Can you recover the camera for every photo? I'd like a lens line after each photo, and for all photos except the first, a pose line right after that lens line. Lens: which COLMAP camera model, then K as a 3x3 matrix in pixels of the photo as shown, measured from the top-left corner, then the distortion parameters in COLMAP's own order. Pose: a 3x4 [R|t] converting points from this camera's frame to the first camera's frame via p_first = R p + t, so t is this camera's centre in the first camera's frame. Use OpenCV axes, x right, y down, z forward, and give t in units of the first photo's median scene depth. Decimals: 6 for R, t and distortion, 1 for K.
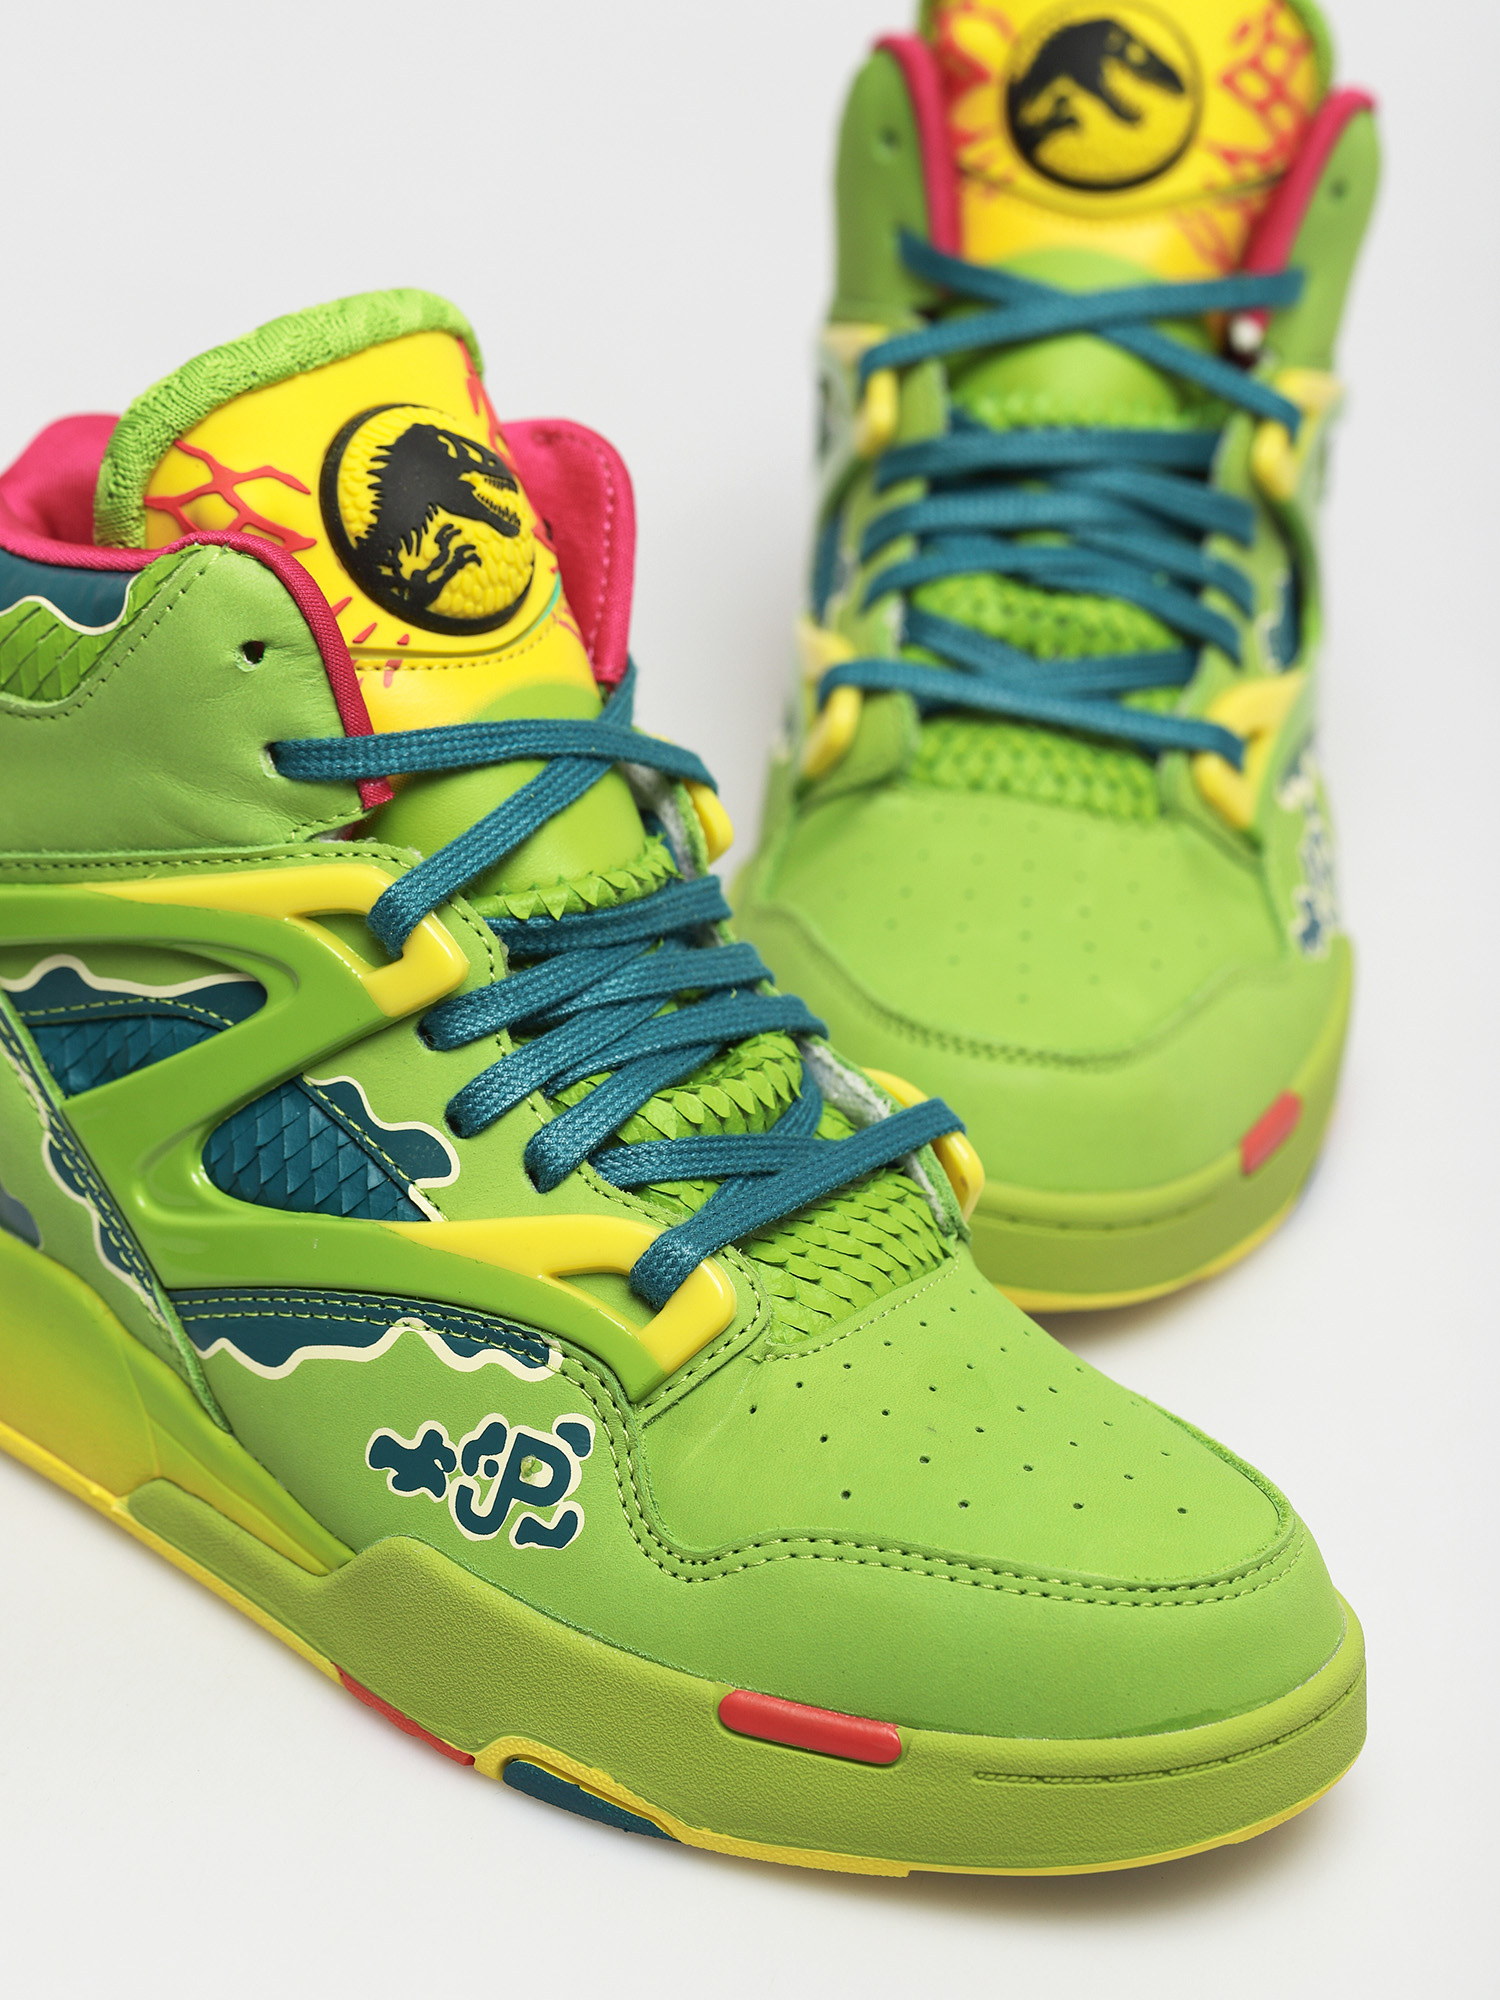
lens RADIAL K [[6742.2, 0, 750.0], [0, 6742.2, 1000.0], [0, 0, 1]] dist [-0.096892, 0.518437]
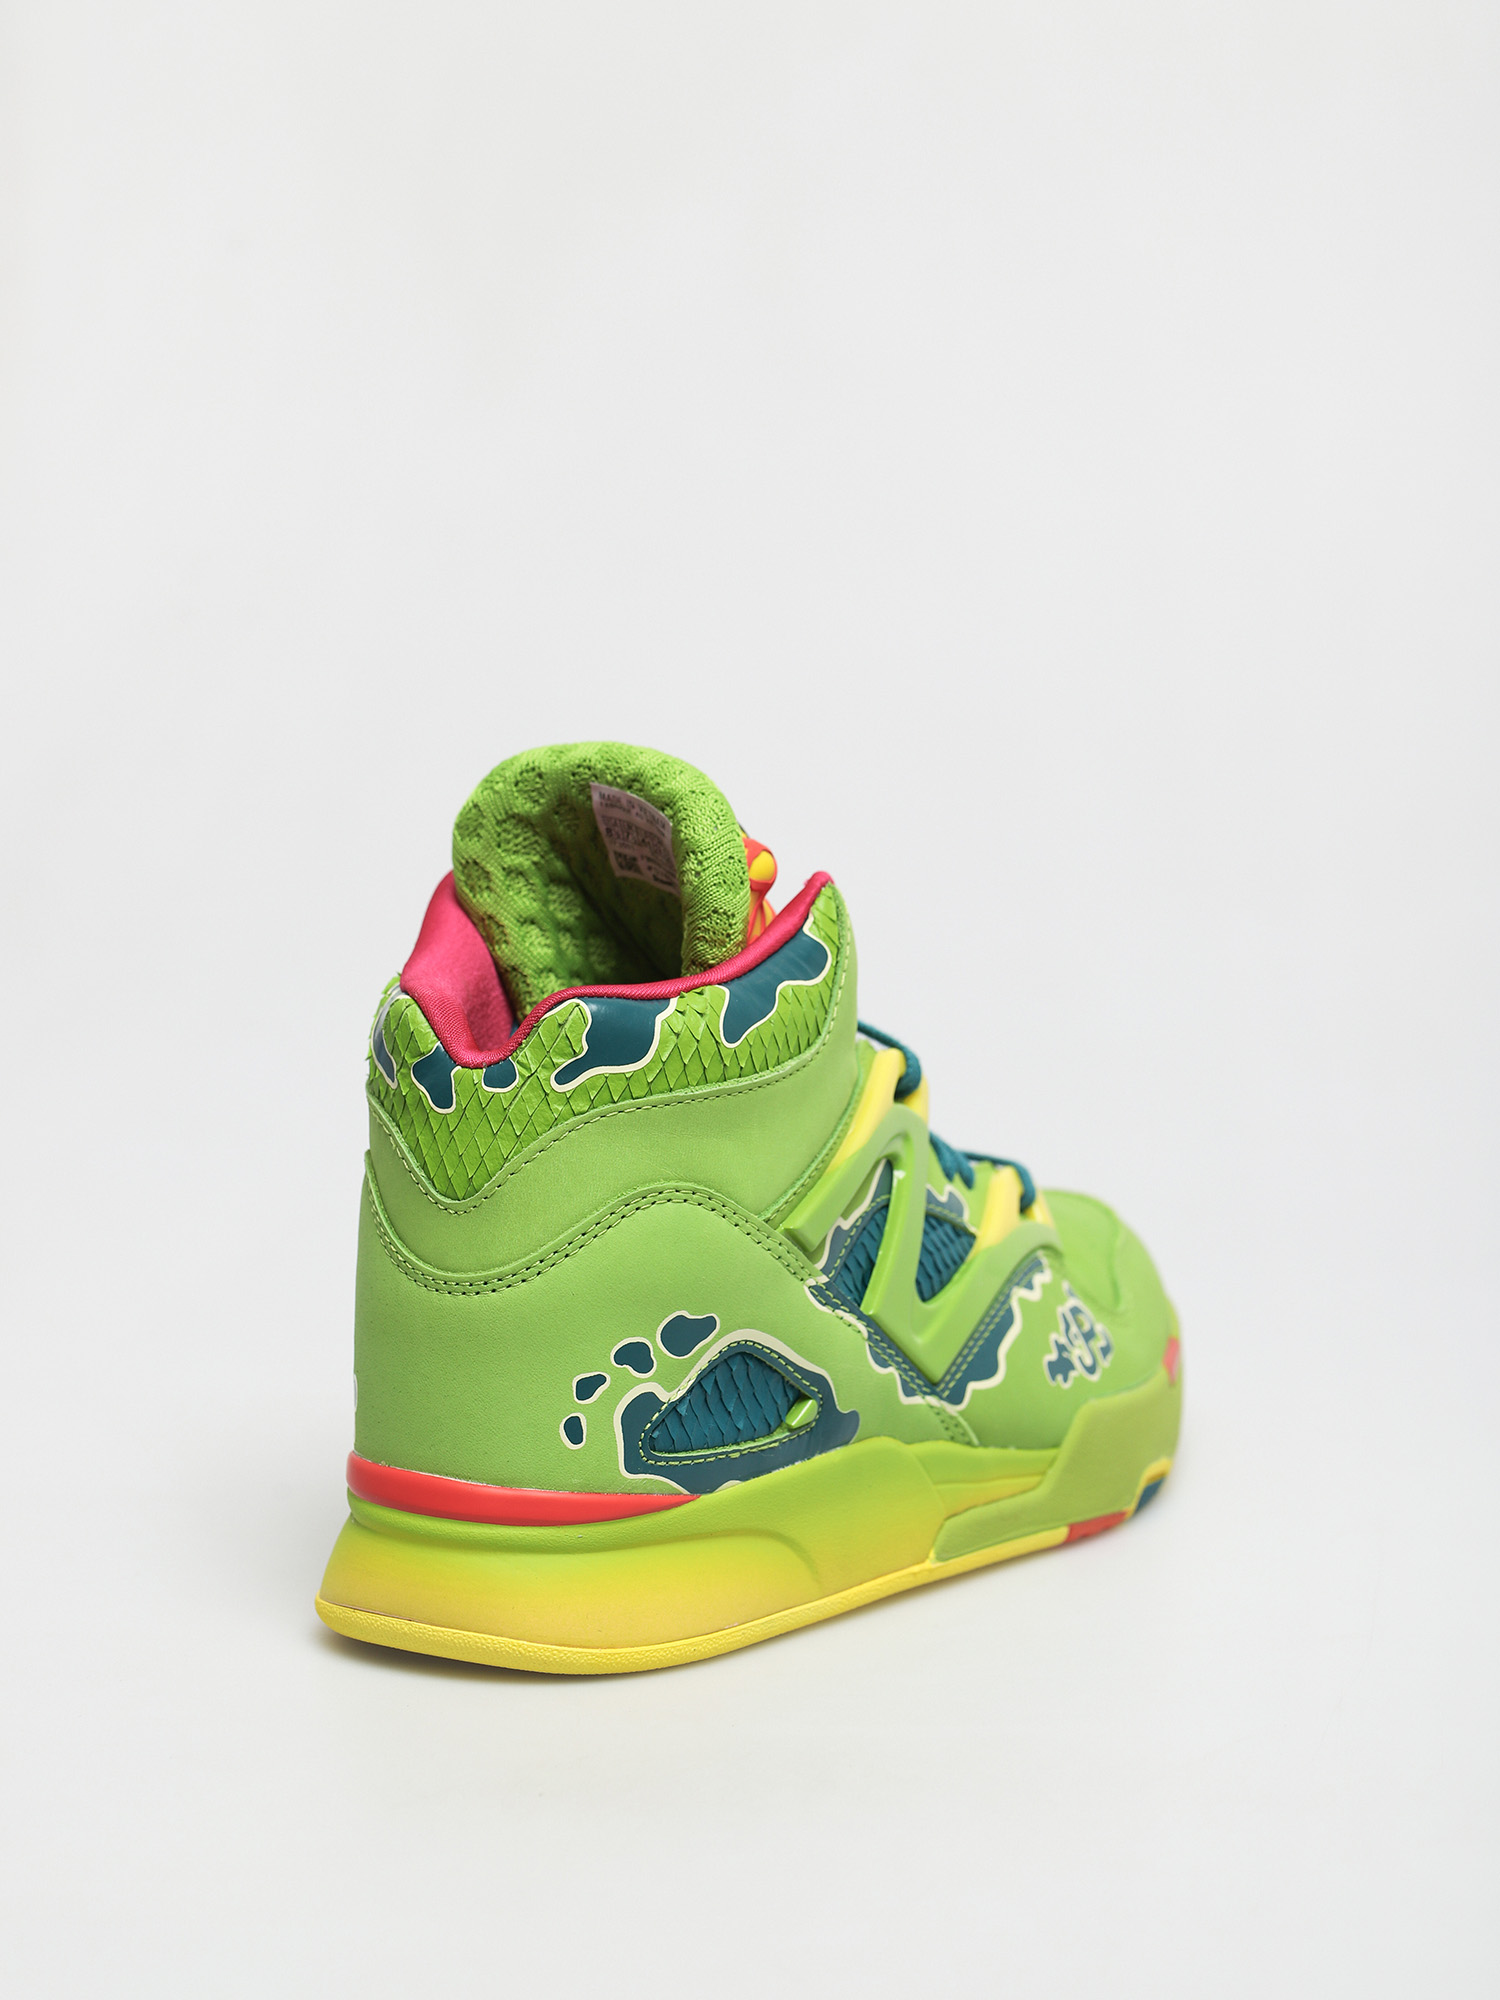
lens RADIAL K [[6742.2, 0, 750.0], [0, 6742.2, 1000.0], [0, 0, 1]] dist [-0.096892, 0.518437]
pose [[-0.147816, -0.283410, 0.947539, -1.440272], [0.398610, 0.859732, 0.319330, -0.509774], [-0.905130, 0.424900, -0.014112, 1.035014]]
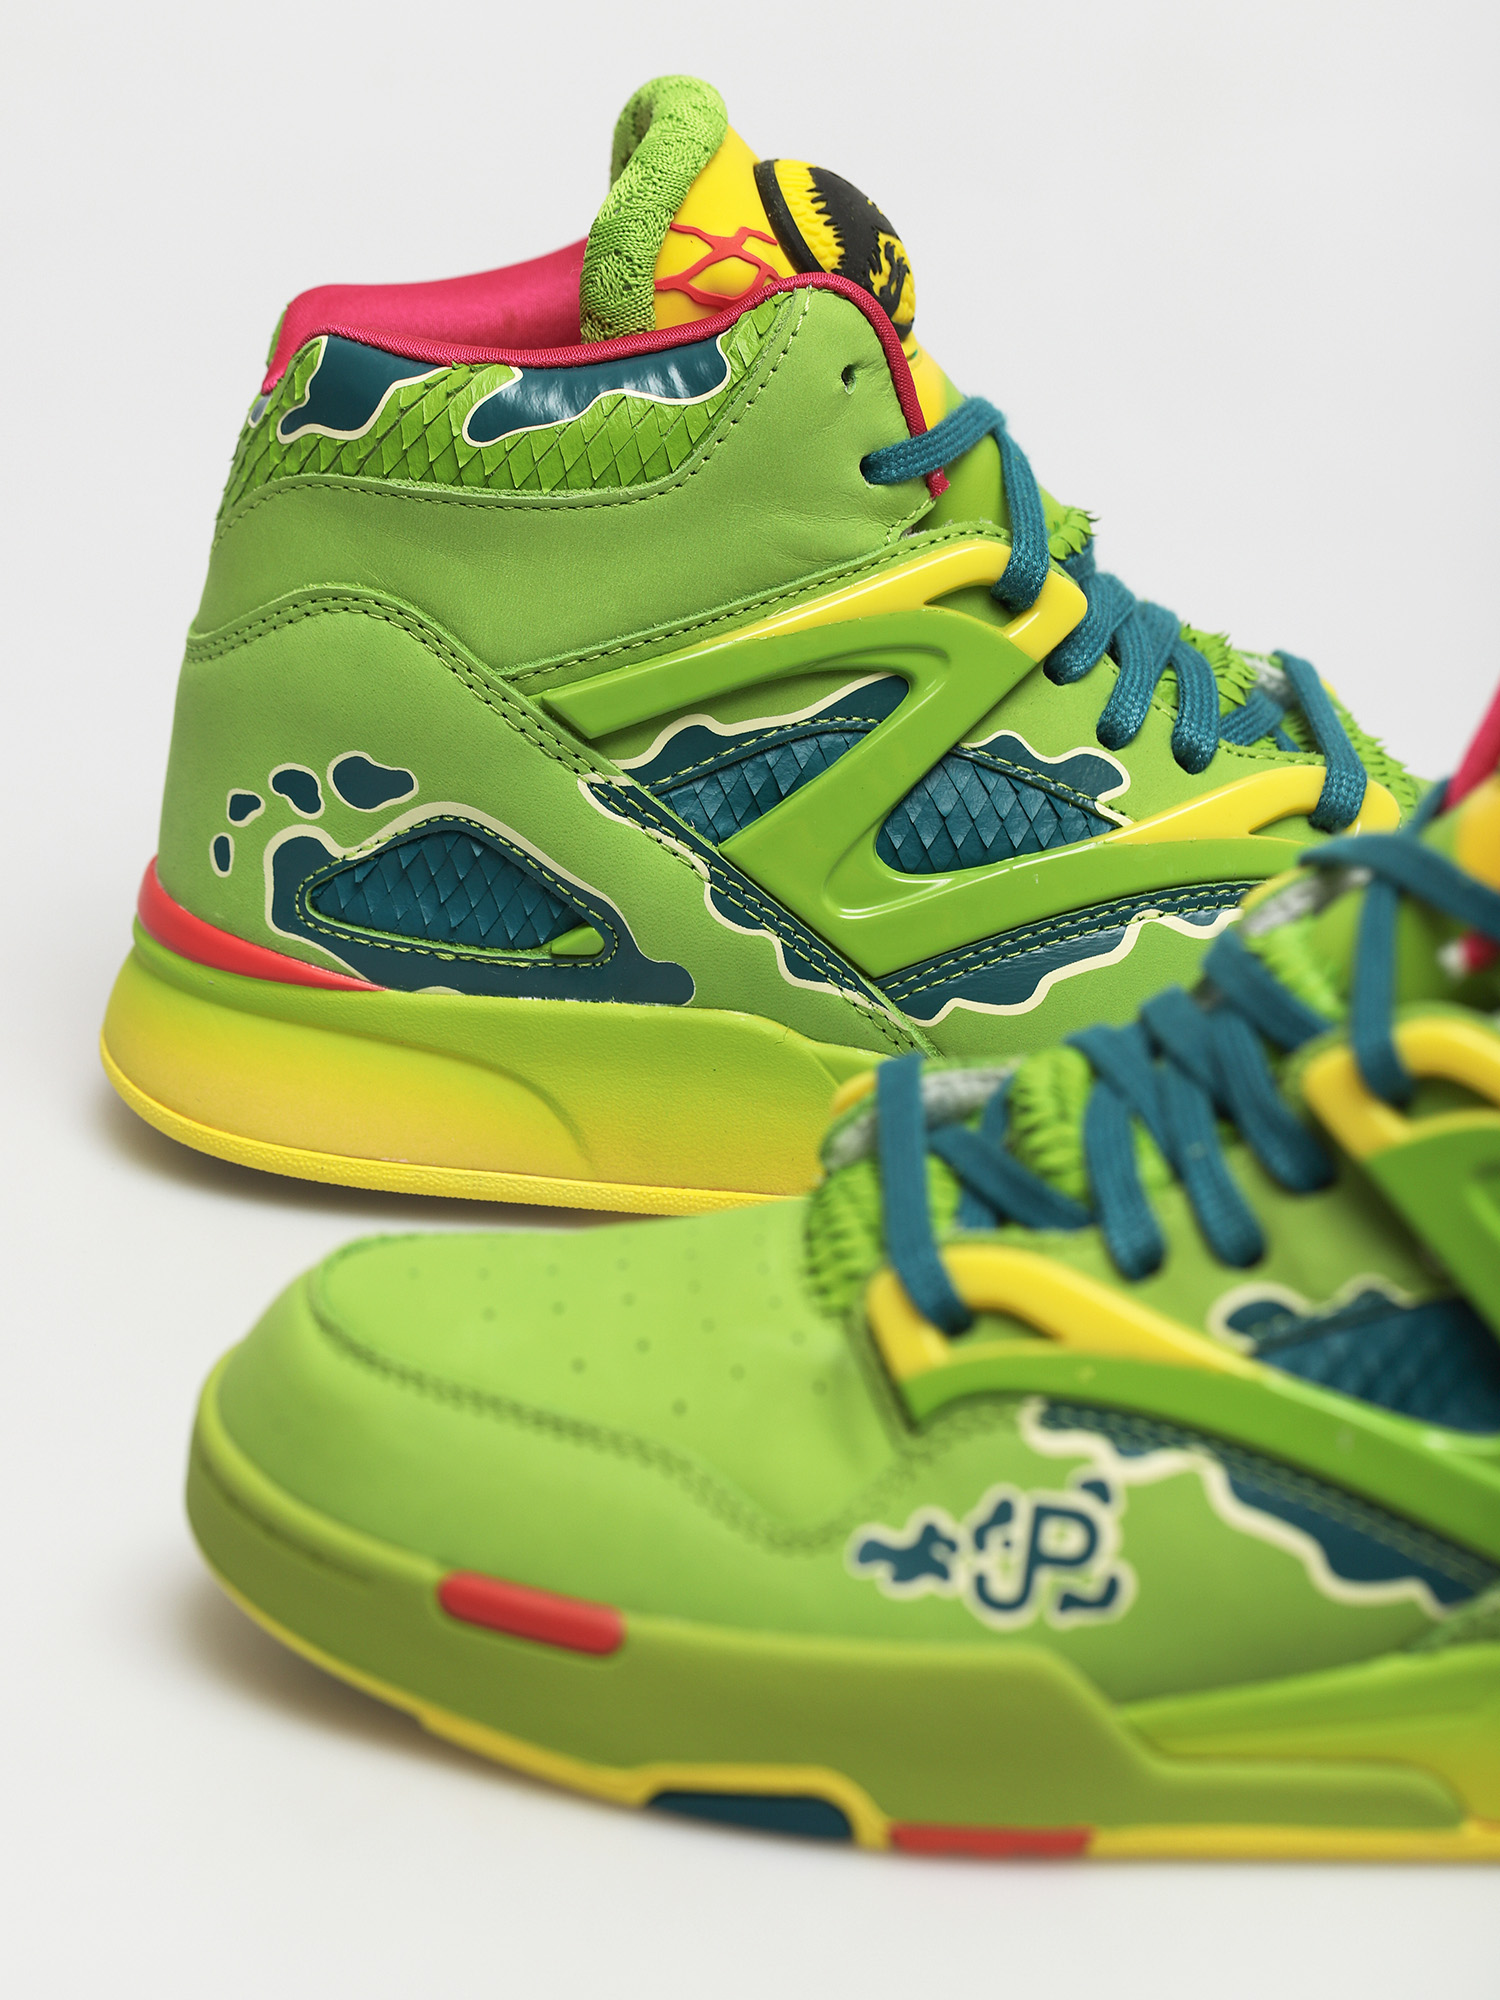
lens RADIAL K [[6742.2, 0, 750.0], [0, 6742.2, 1000.0], [0, 0, 1]] dist [-0.096892, 0.518437]
pose [[0.751881, -0.278933, 0.597386, -0.762462], [0.304623, 0.950554, 0.060432, -0.025991], [-0.584705, 0.136540, 0.799673, 0.144014]]
